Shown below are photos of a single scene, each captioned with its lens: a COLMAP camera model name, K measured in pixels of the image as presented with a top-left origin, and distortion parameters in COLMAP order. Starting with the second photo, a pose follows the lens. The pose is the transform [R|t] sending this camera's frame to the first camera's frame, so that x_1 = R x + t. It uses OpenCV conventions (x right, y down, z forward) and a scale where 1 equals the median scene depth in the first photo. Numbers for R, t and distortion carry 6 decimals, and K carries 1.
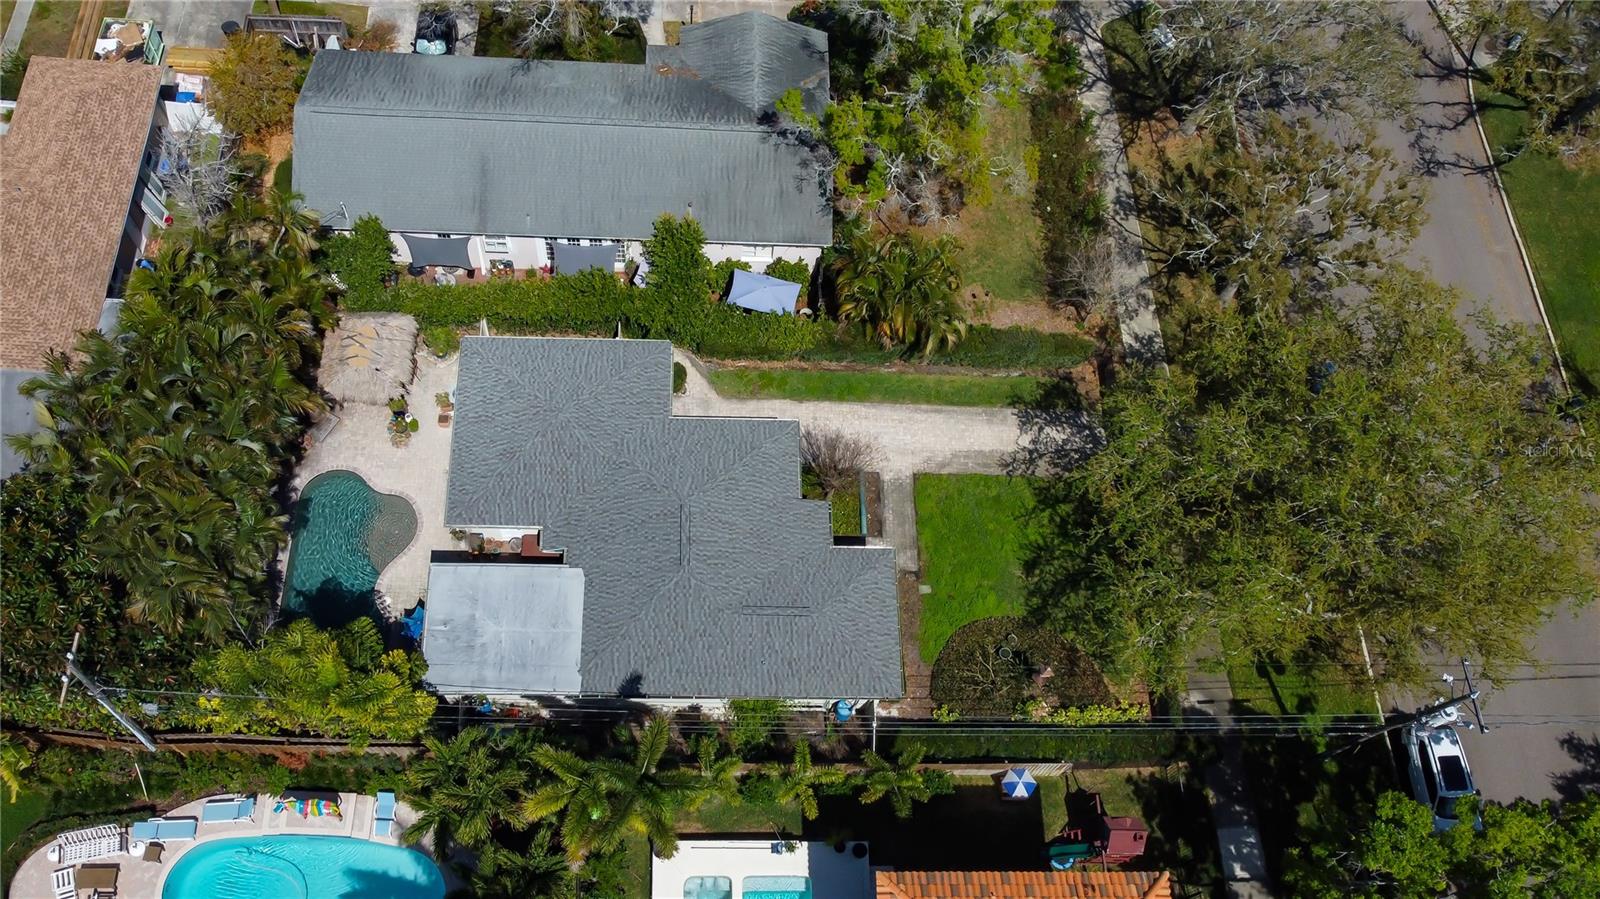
lens RADIAL K [[1233.8, 0, 752.2], [0, 1233.8, 536.2], [0, 0, 1]] dist [-0.006345, 0.038779]
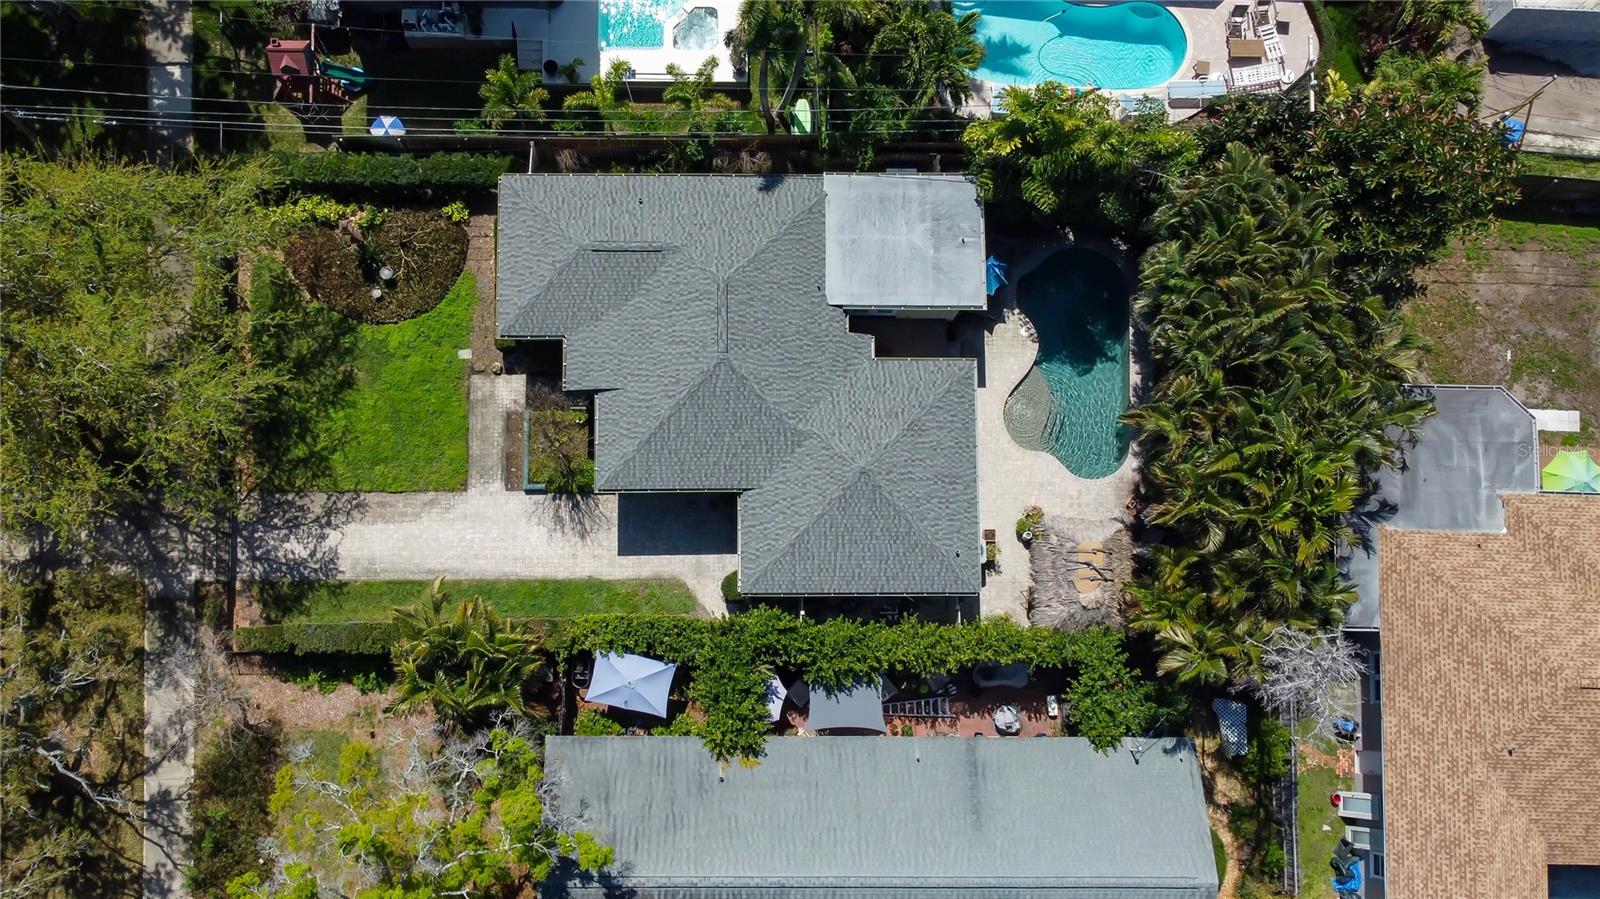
lens RADIAL K [[1233.8, 0, 752.2], [0, 1233.8, 536.2], [0, 0, 1]] dist [-0.006345, 0.038779]
pose [[-0.996341, -0.013818, -0.084345, -0.000020], [-0.027107, -0.884812, 0.465159, -0.504968], [-0.081056, 0.465744, 0.881200, 0.214110]]
